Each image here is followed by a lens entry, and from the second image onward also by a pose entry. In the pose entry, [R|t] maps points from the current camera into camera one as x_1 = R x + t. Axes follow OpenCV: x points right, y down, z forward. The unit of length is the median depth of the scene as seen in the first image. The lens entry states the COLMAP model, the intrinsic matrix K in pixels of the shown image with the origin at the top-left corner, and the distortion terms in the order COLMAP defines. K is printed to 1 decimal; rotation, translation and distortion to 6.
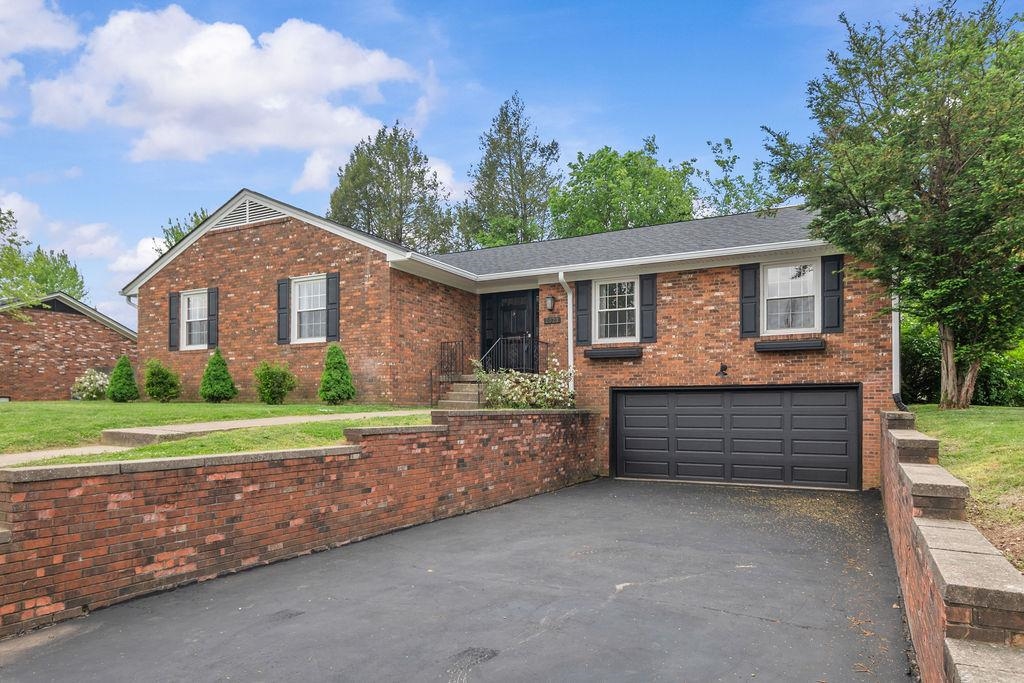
lens RADIAL K [[639.3, 0, 529.1], [0, 639.3, 343.4], [0, 0, 1]] dist [-0.026482, -0.000754]
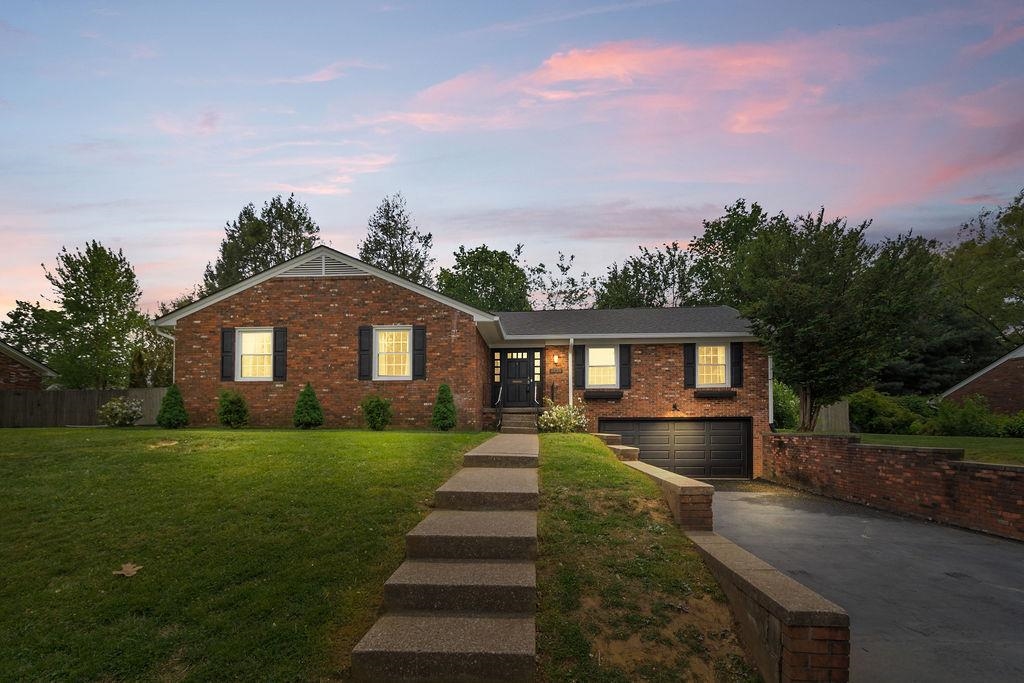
lens RADIAL K [[465.5, 0, 513.1], [0, 465.5, 386.9], [0, 0, 1]] dist [0.005974, -0.001250]
pose [[0.918075, 0.034493, 0.394903, -0.477517], [-0.036493, 0.999331, -0.002447, 0.006132], [-0.394723, -0.012164, 0.918720, 0.074826]]
